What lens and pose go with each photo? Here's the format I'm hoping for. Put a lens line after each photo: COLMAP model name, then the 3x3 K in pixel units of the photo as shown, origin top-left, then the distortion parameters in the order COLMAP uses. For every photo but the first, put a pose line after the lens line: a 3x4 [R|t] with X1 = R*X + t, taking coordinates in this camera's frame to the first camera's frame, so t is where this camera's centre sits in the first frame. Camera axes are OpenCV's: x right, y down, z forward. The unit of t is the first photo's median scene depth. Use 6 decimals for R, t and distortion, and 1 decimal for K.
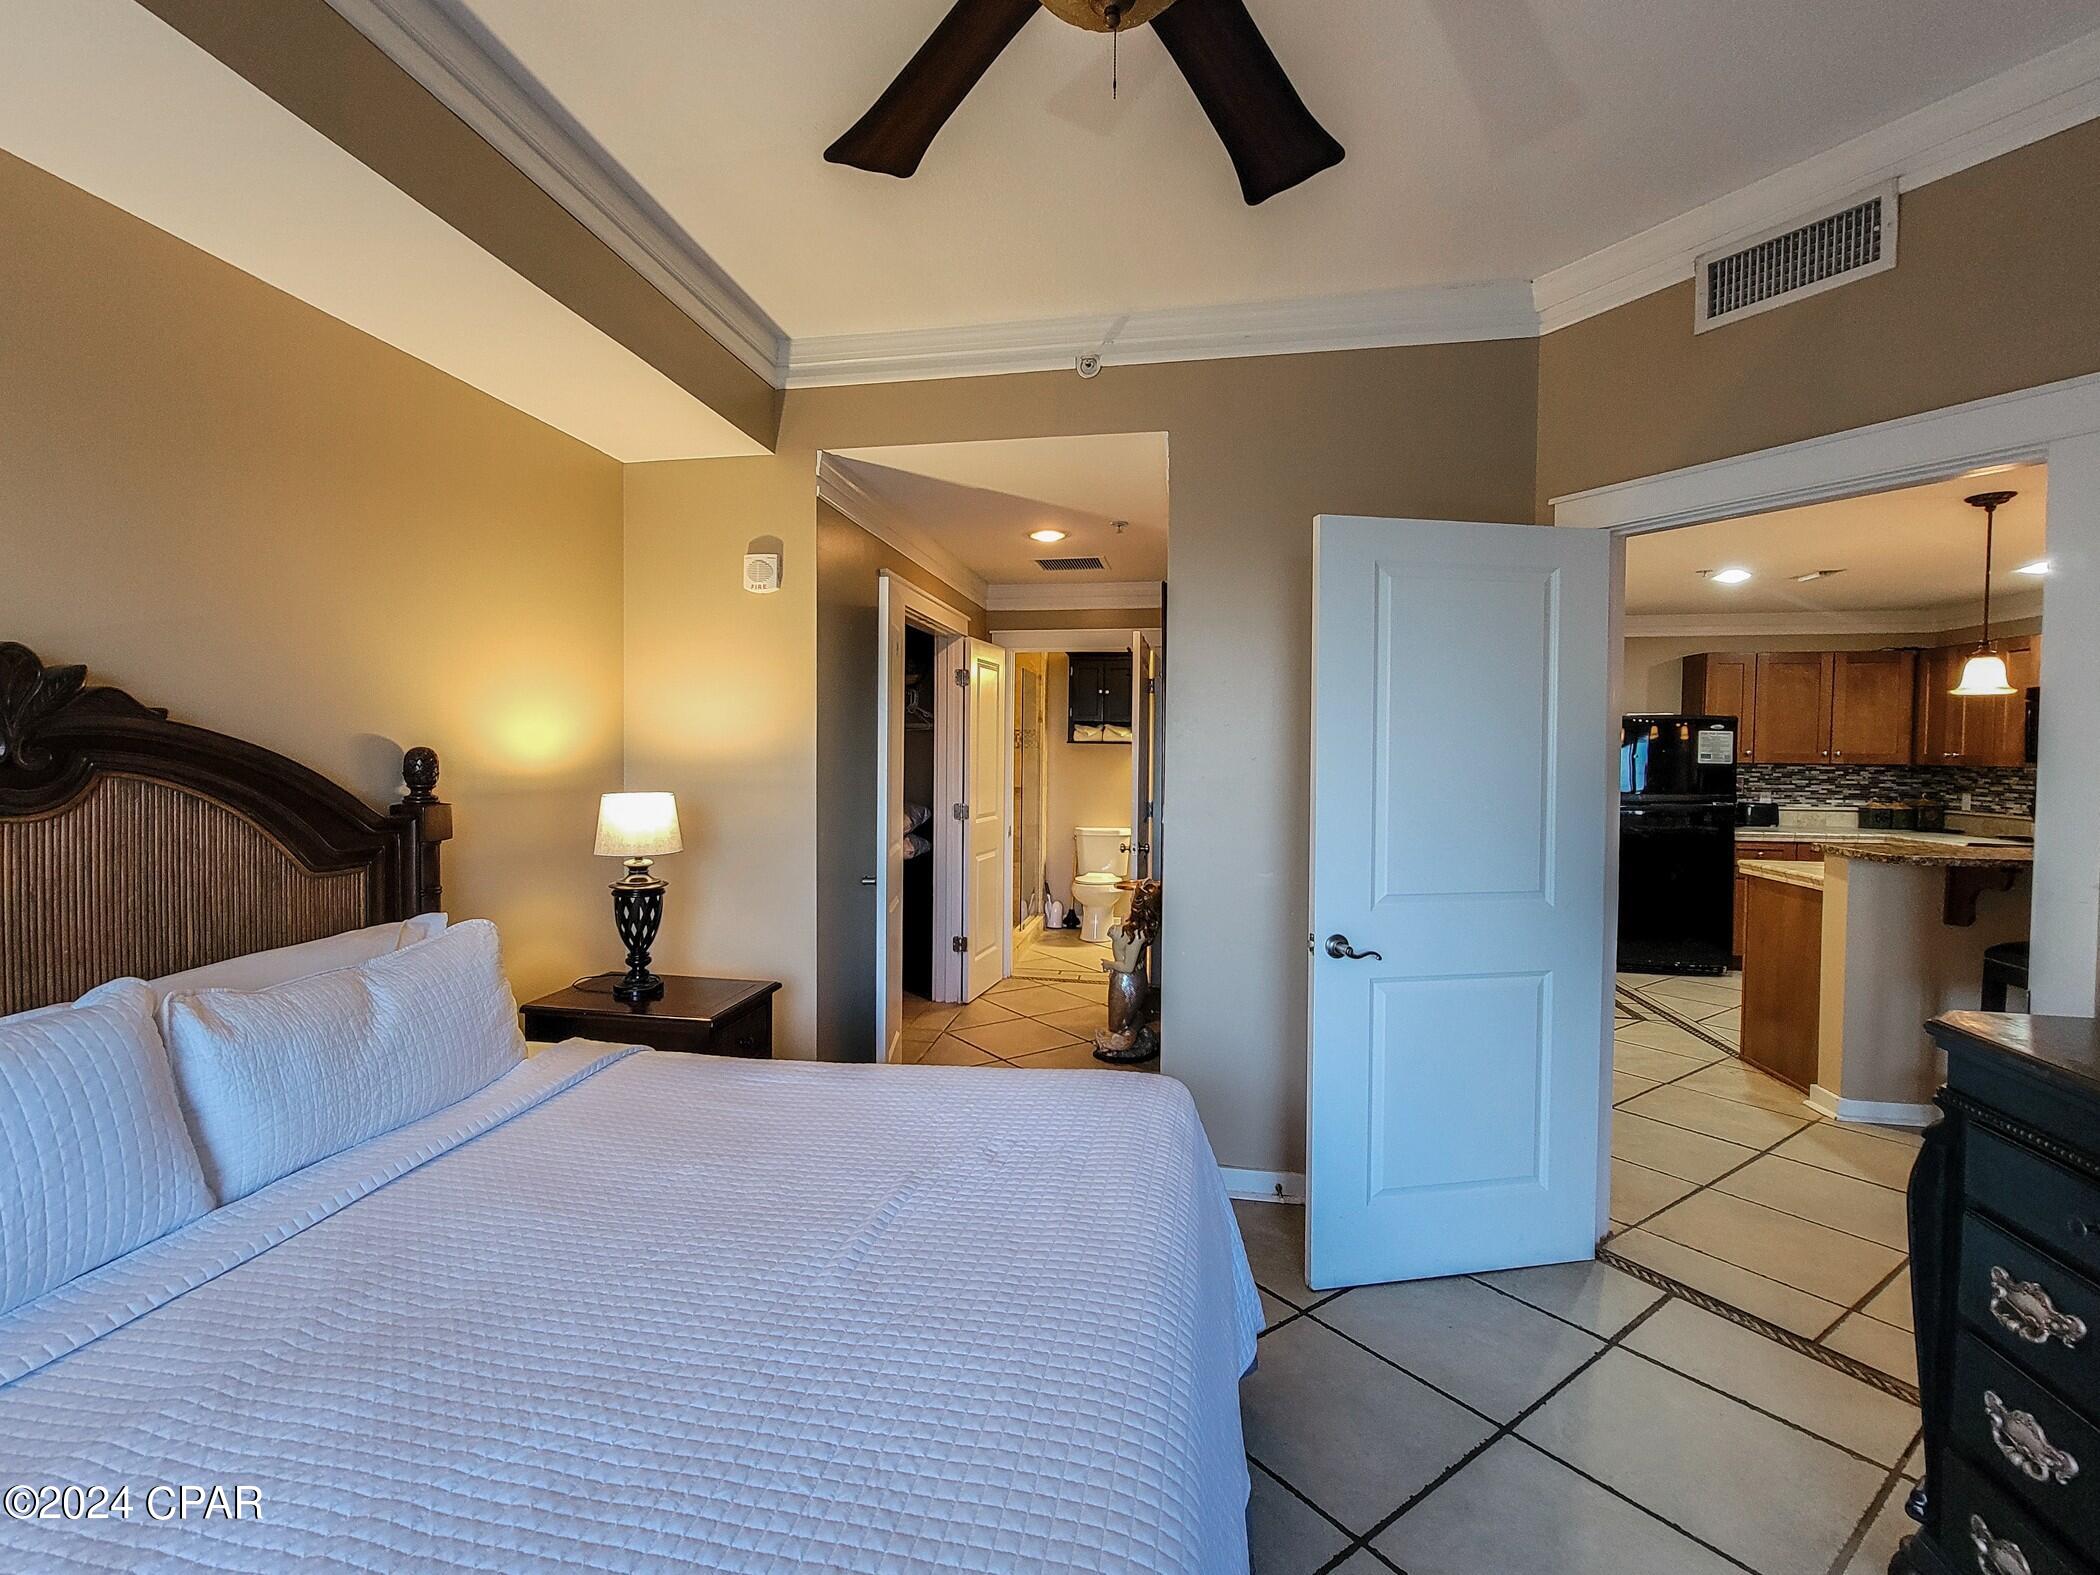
lens RADIAL K [[912.1, 0, 1019.3], [0, 912.1, 779.2], [0, 0, 1]] dist [-0.006252, 0.003427]
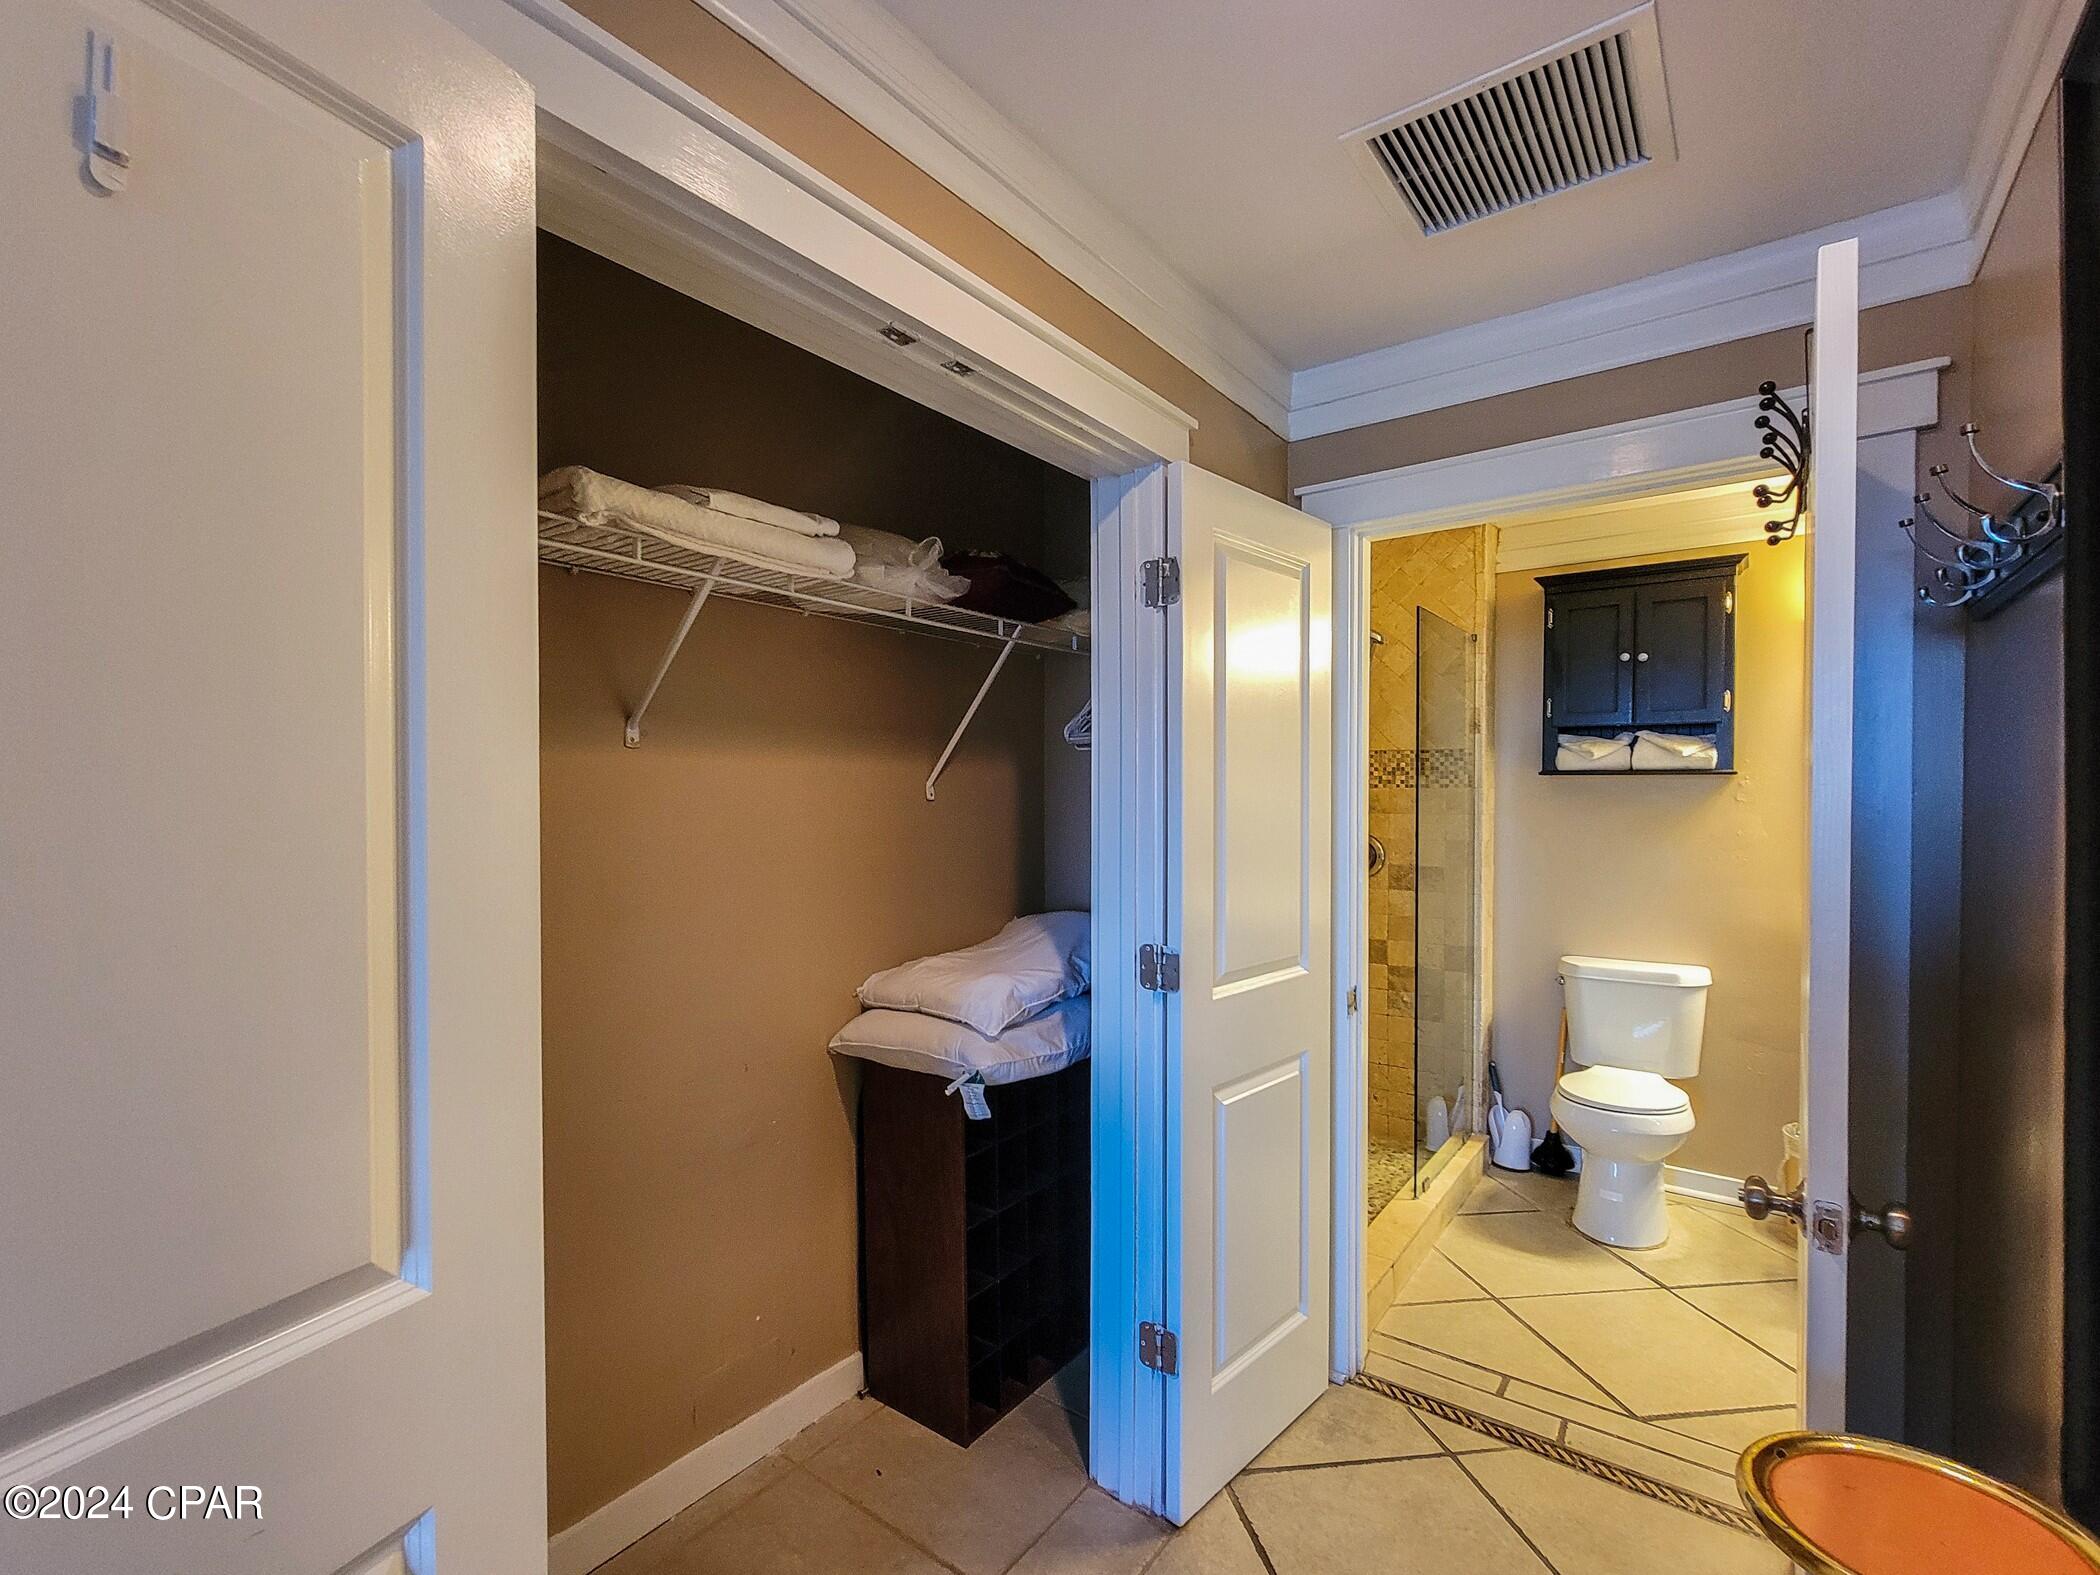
lens RADIAL K [[912.1, 0, 1035.6], [0, 912.1, 800.4], [0, 0, 1]] dist [-0.006252, 0.003427]
pose [[0.886860, -0.001814, -0.462035, 0.039435], [-0.009309, 0.999719, -0.021792, -0.014543], [0.461944, 0.023628, 0.886594, 0.477819]]
